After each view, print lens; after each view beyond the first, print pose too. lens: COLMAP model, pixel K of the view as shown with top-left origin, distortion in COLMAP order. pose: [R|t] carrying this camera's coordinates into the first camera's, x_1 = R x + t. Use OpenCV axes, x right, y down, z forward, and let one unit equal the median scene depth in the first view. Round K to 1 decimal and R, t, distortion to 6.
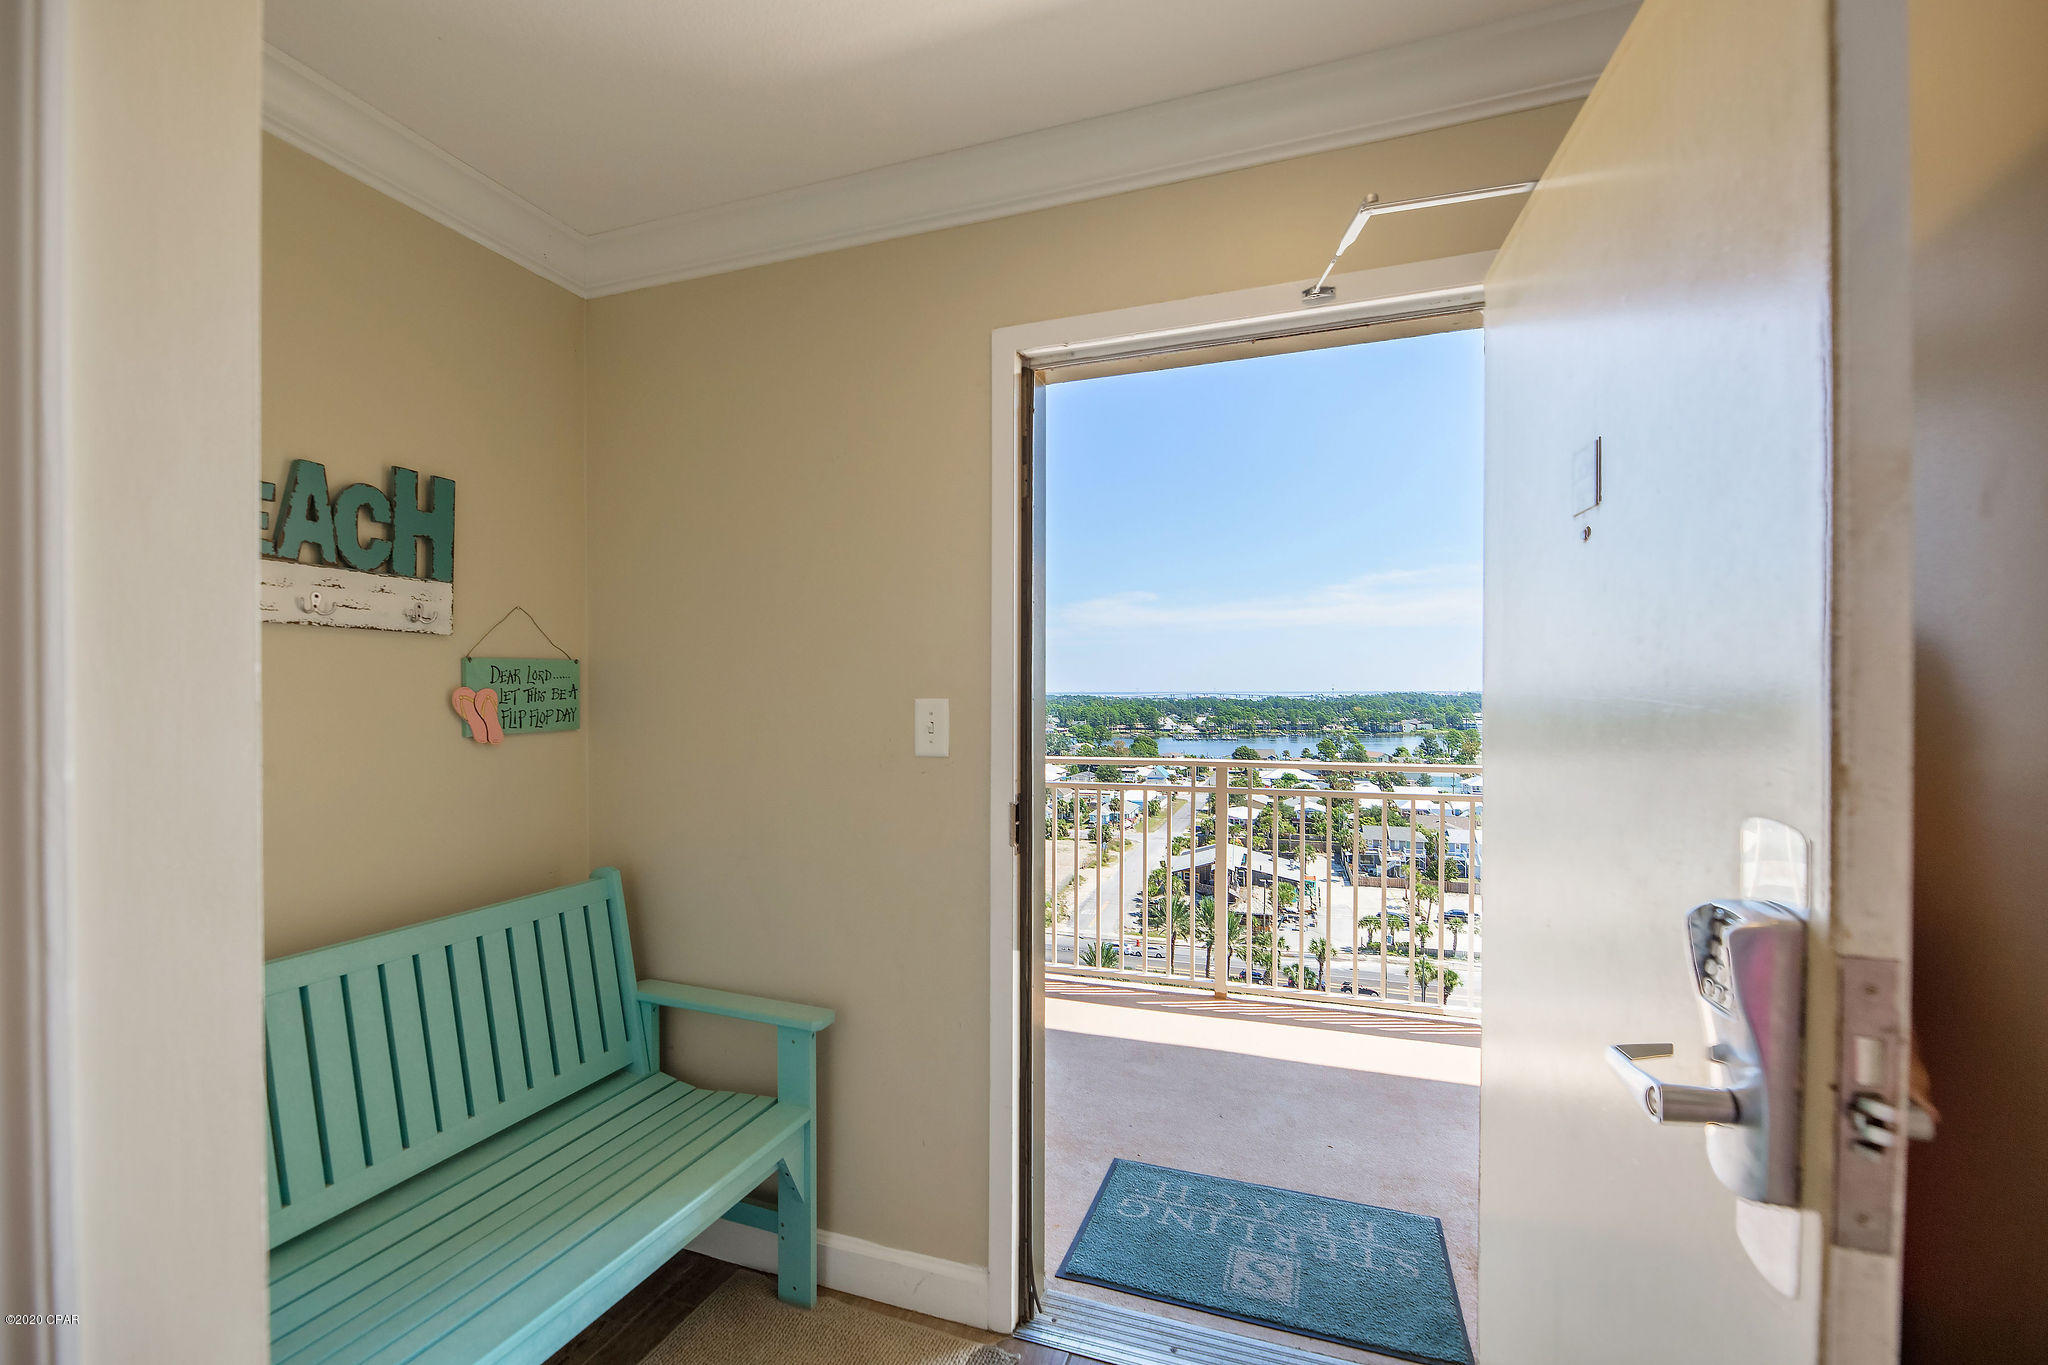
lens RADIAL K [[849.4, 0, 1030.7], [0, 849.4, 697.9], [0, 0, 1]] dist [-0.006067, -0.000541]
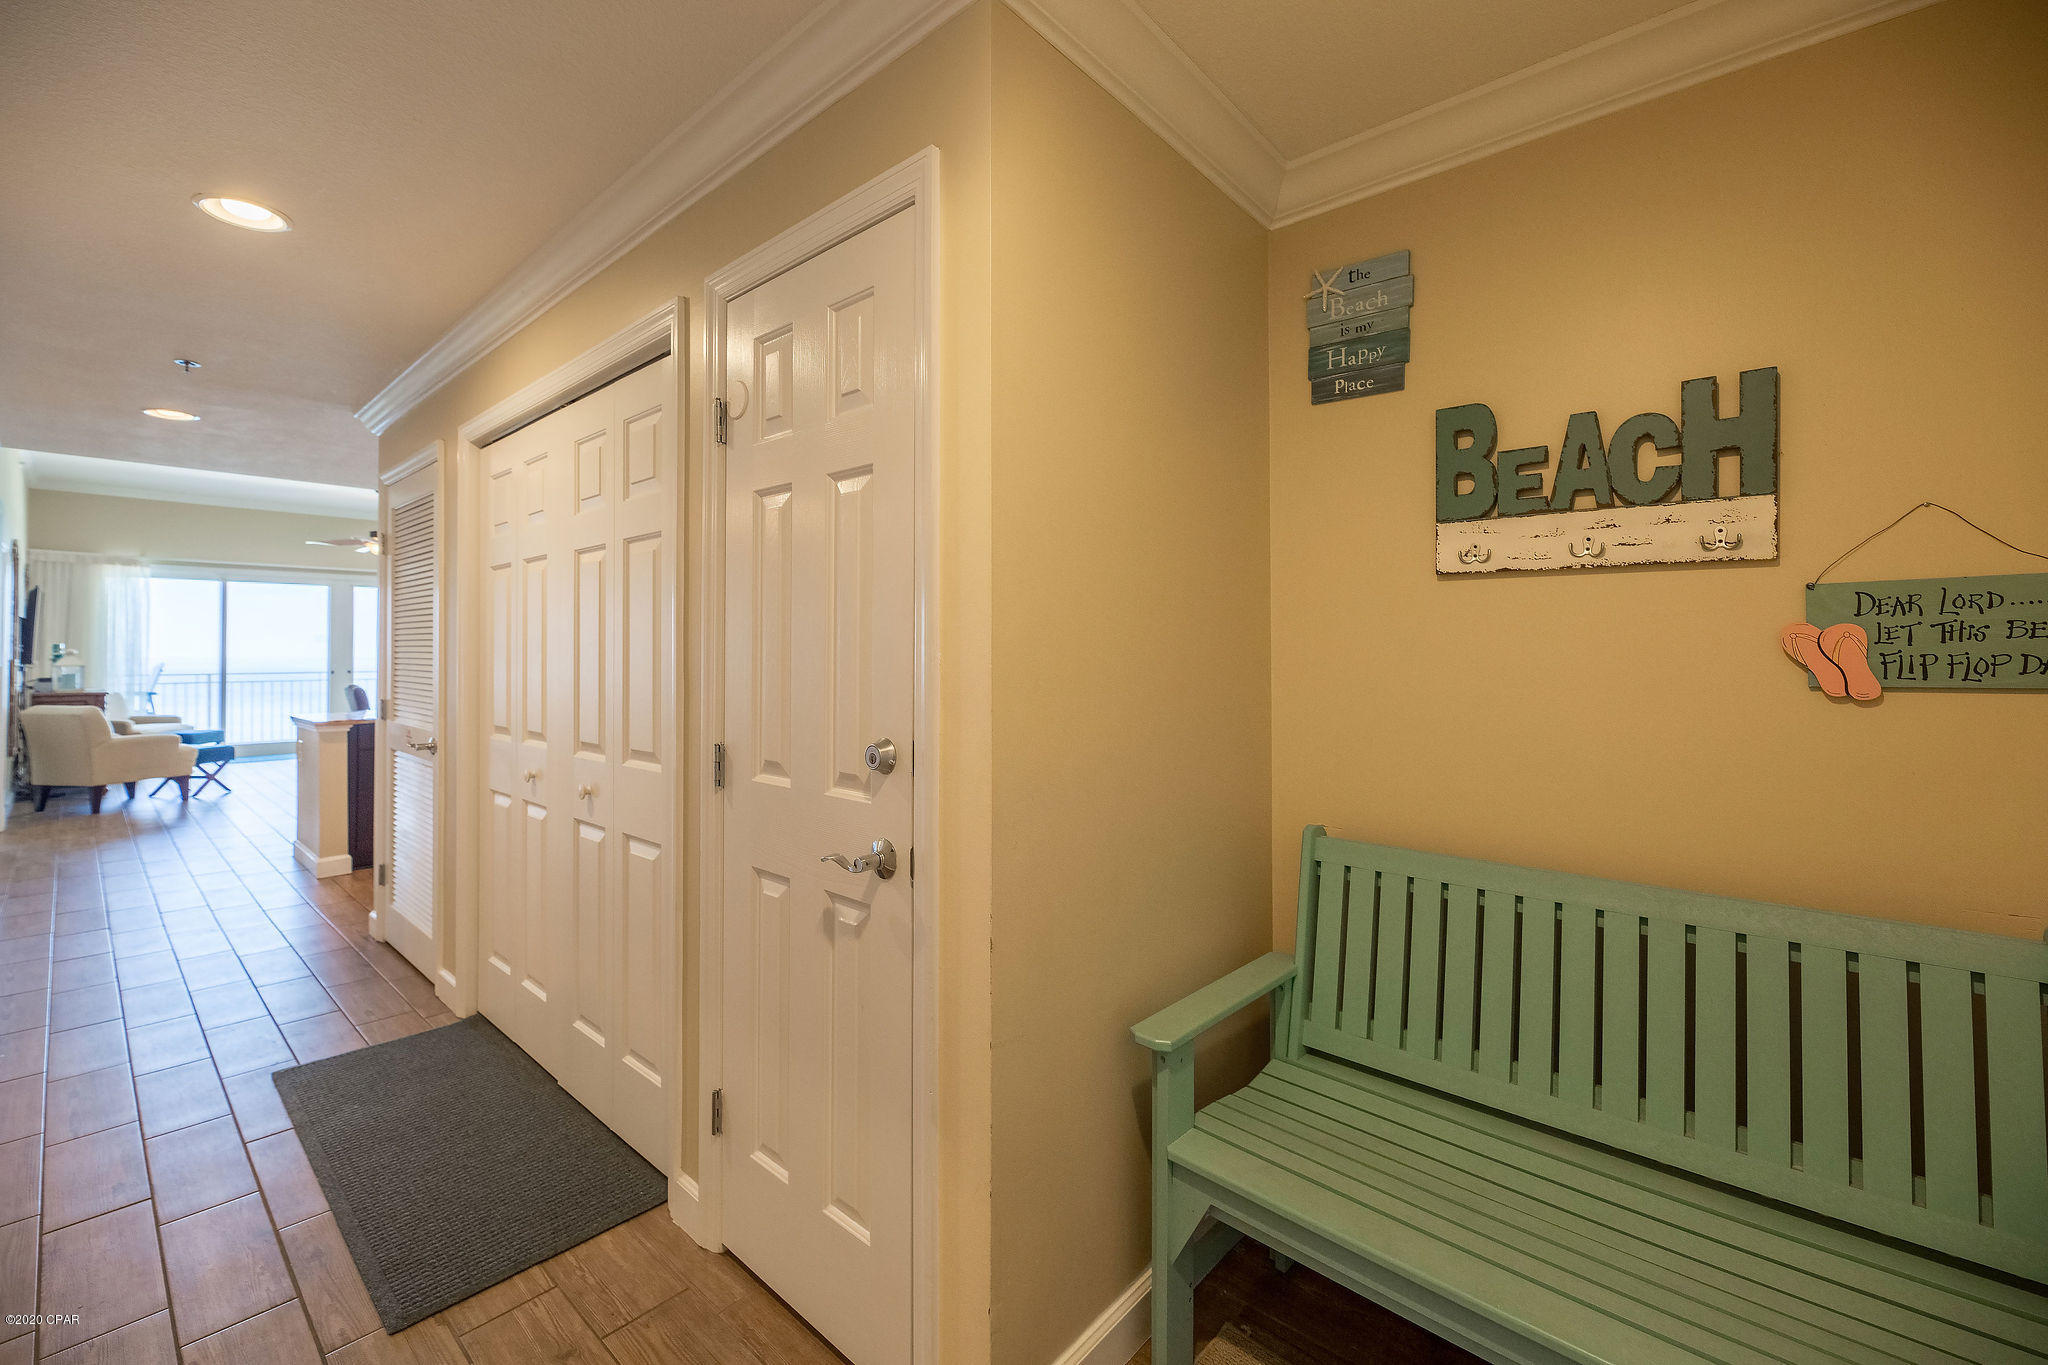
lens RADIAL K [[849.4, 0, 1001.0], [0, 849.4, 635.6], [0, 0, 1]] dist [-0.006067, -0.000541]
pose [[-0.376391, -0.015025, -0.926339, 0.333983], [-0.002120, 0.999880, -0.015356, 0.012748], [0.926458, -0.003816, -0.376378, 0.622553]]
